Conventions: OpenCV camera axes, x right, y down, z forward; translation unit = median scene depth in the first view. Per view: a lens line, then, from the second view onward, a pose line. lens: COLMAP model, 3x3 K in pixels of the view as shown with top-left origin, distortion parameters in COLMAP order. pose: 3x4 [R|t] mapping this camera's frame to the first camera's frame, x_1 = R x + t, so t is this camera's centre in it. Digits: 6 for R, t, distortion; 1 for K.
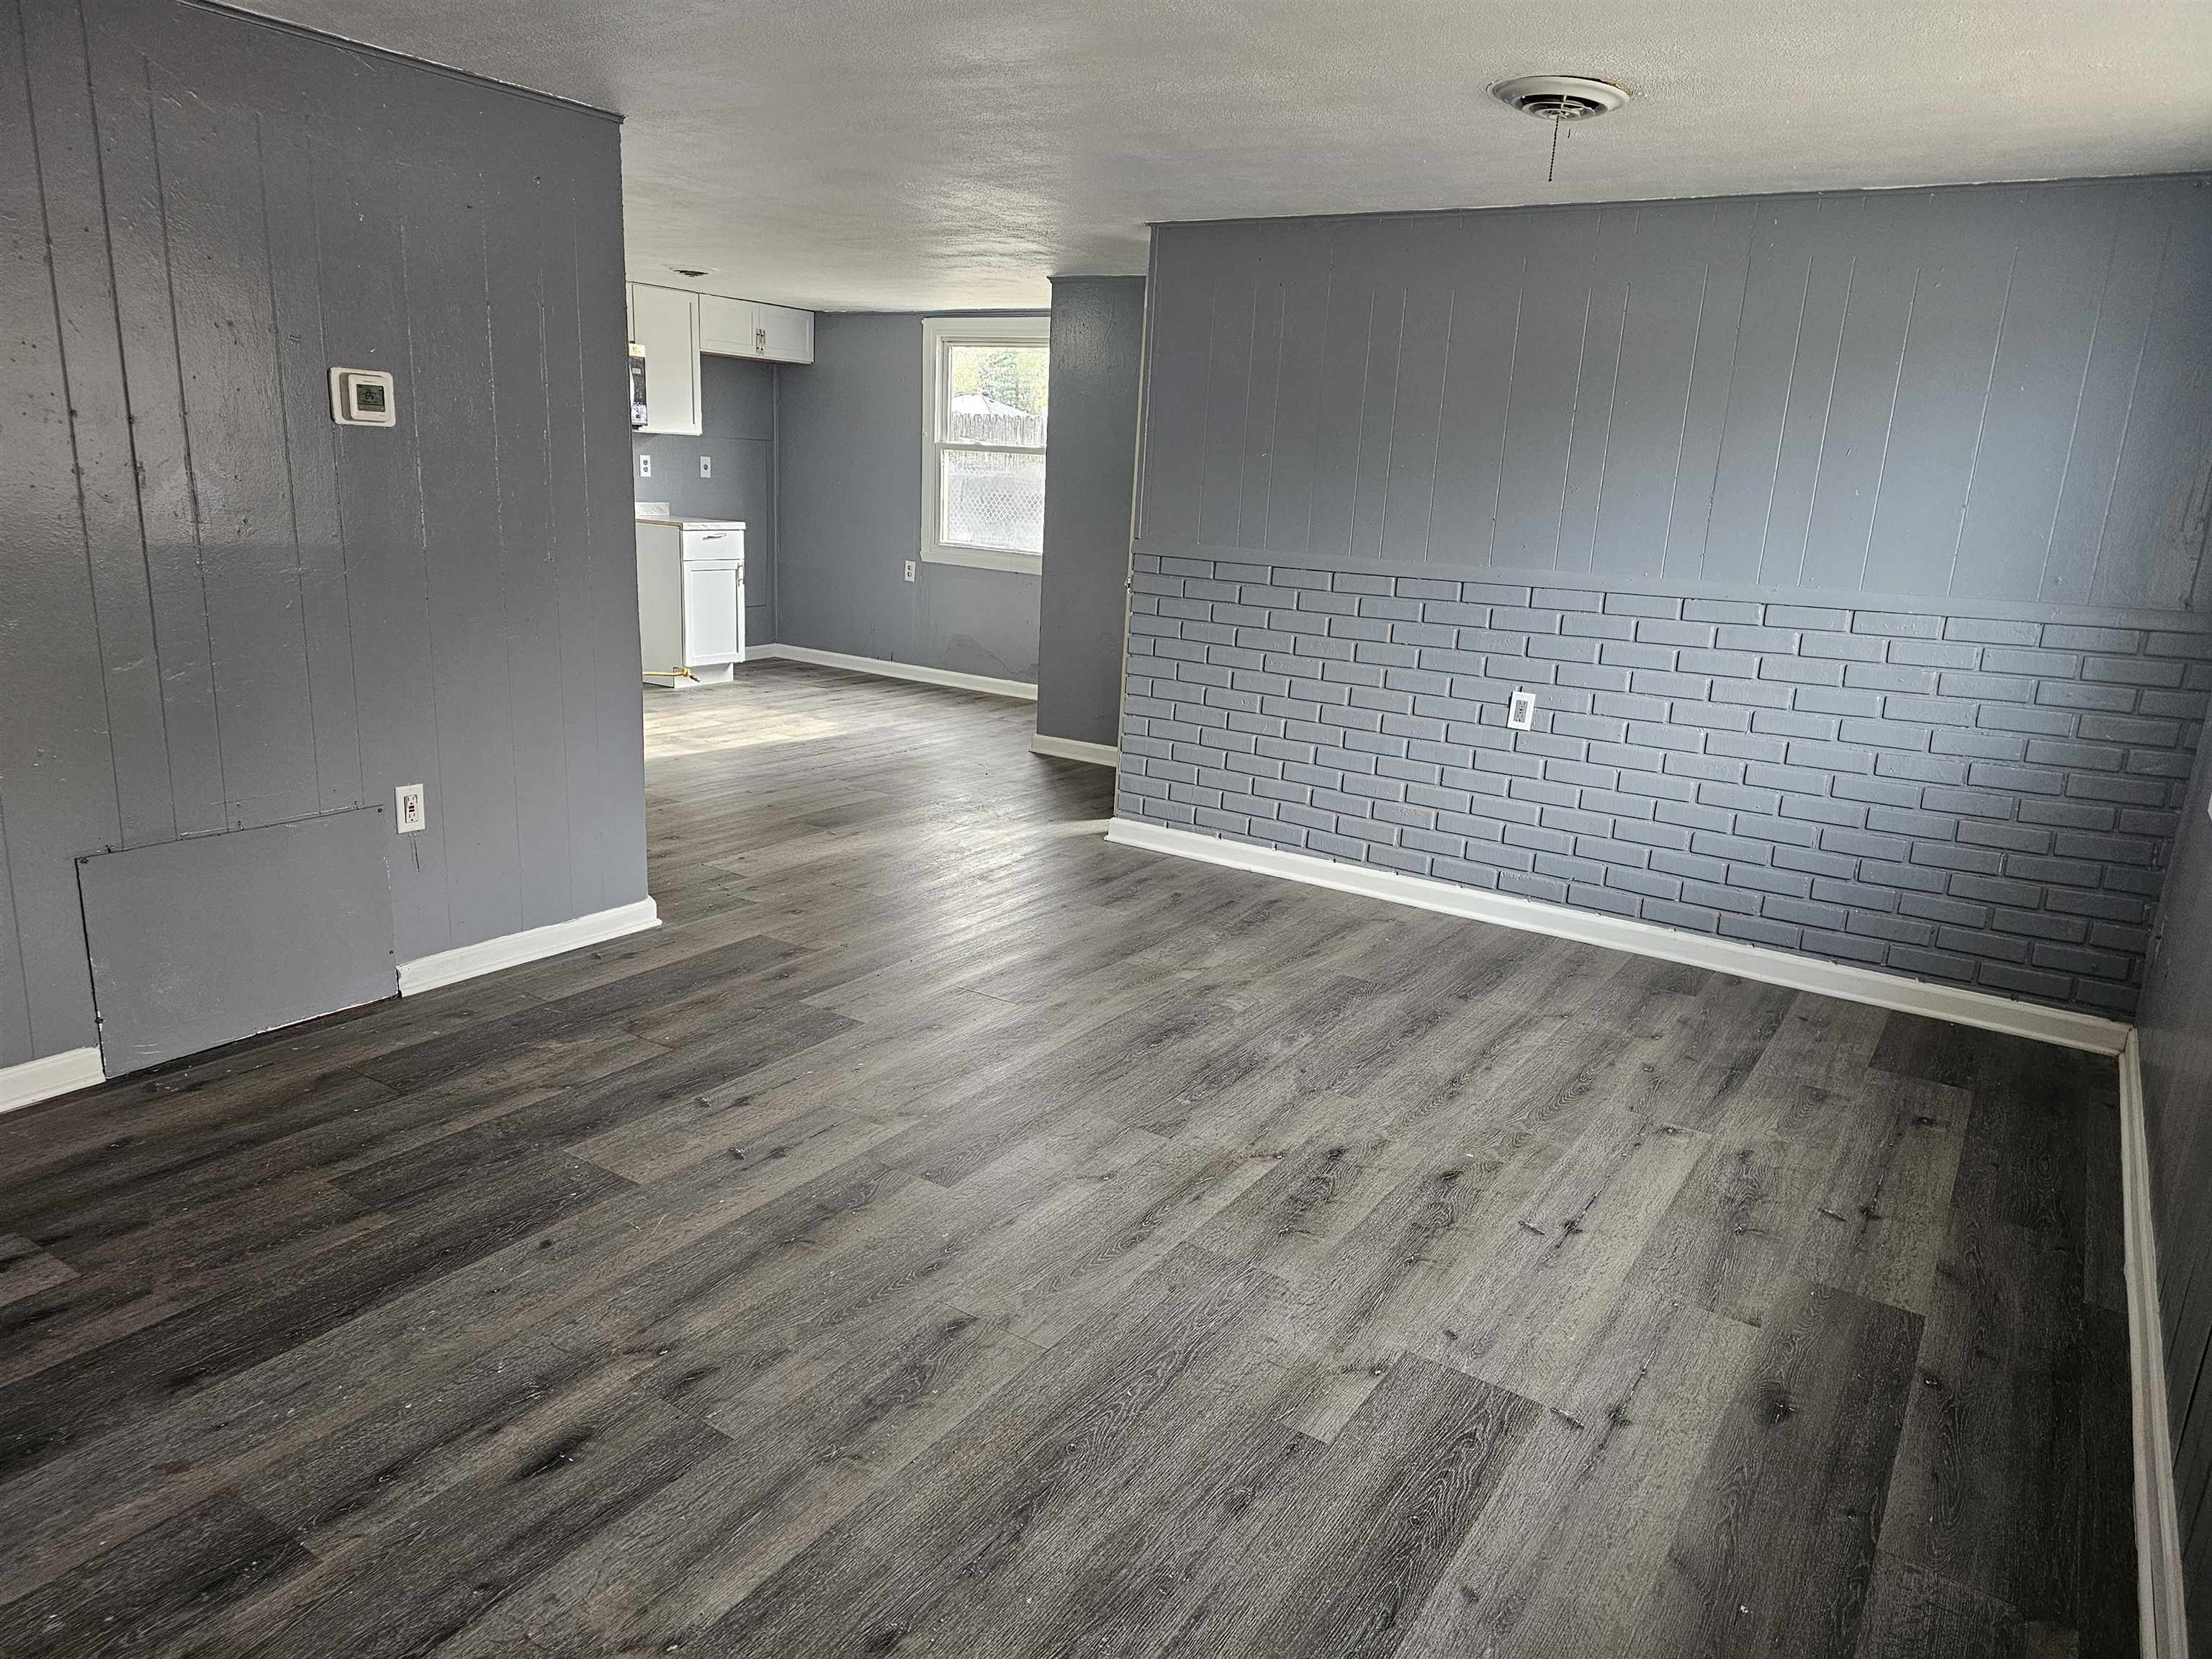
lens RADIAL K [[1464.4, 0, 1107.1], [0, 1464.4, 840.1], [0, 0, 1]] dist [0.089674, -0.074925]
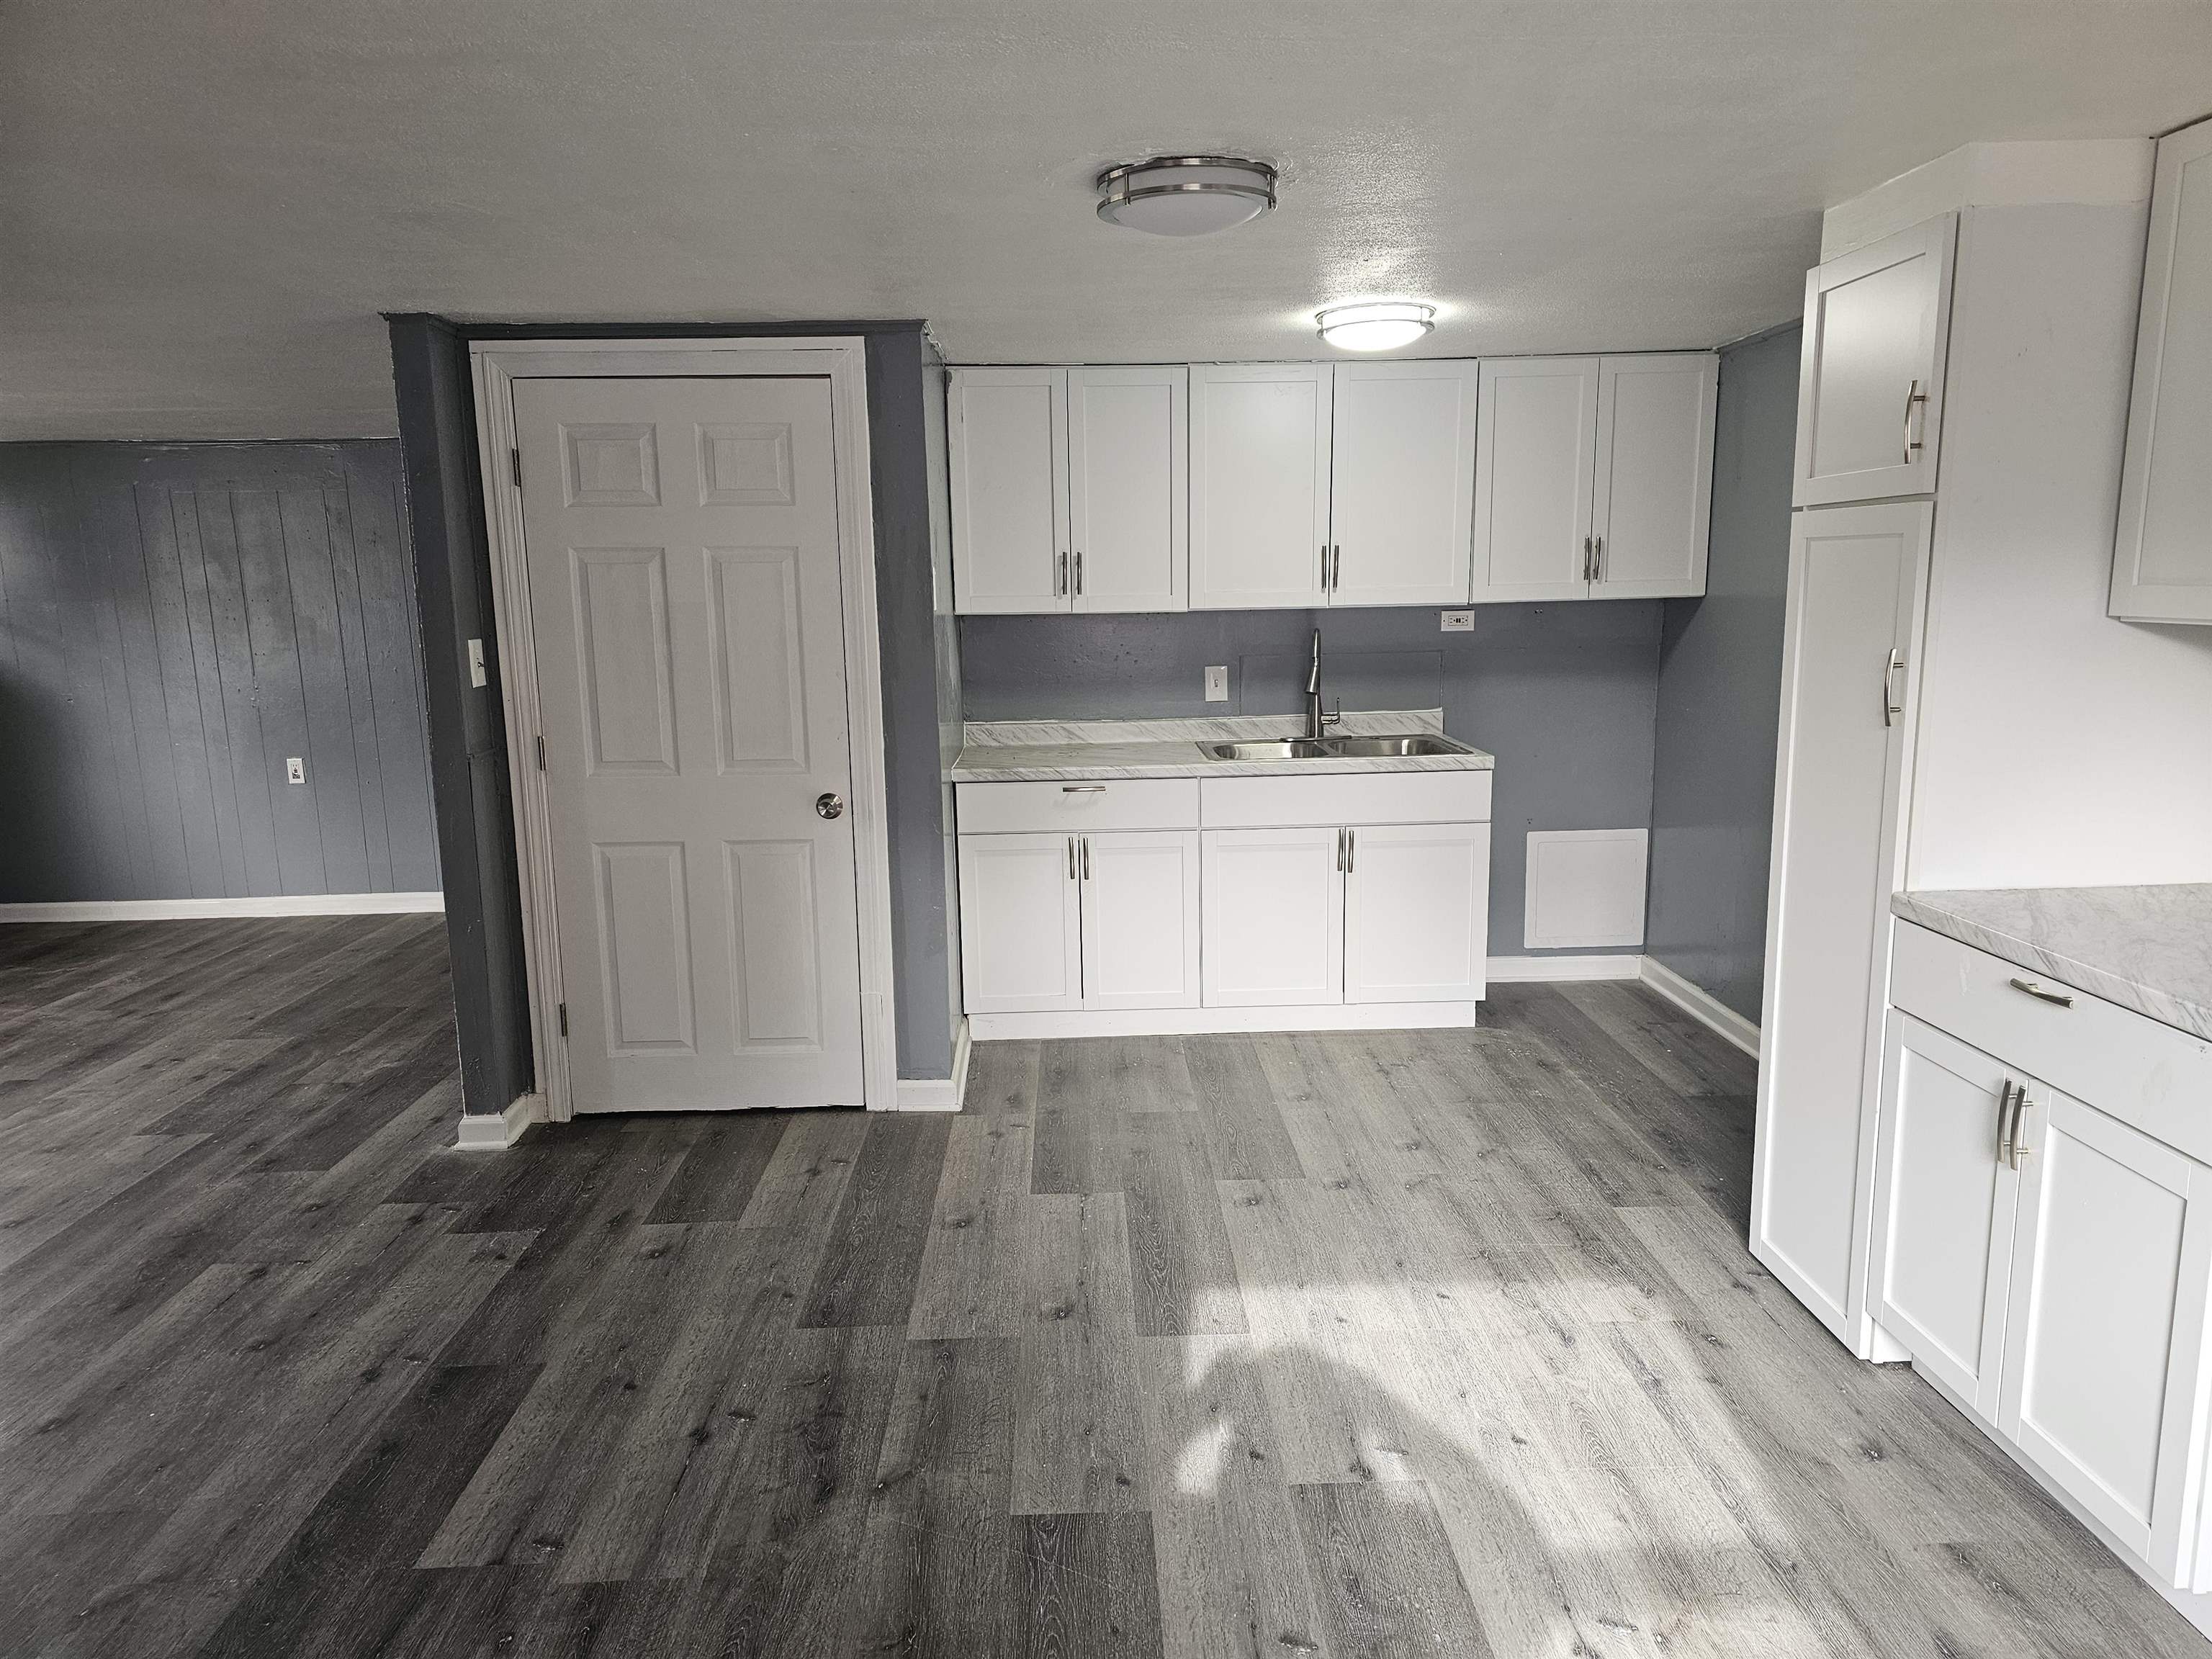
lens RADIAL K [[1464.4, 0, 1107.1], [0, 1464.4, 840.1], [0, 0, 1]] dist [0.089674, -0.074925]
pose [[-0.826039, 0.062303, -0.560159, -0.184998], [-0.164598, 0.923877, 0.345482, -0.731692], [0.539043, 0.377583, -0.752904, 2.649631]]
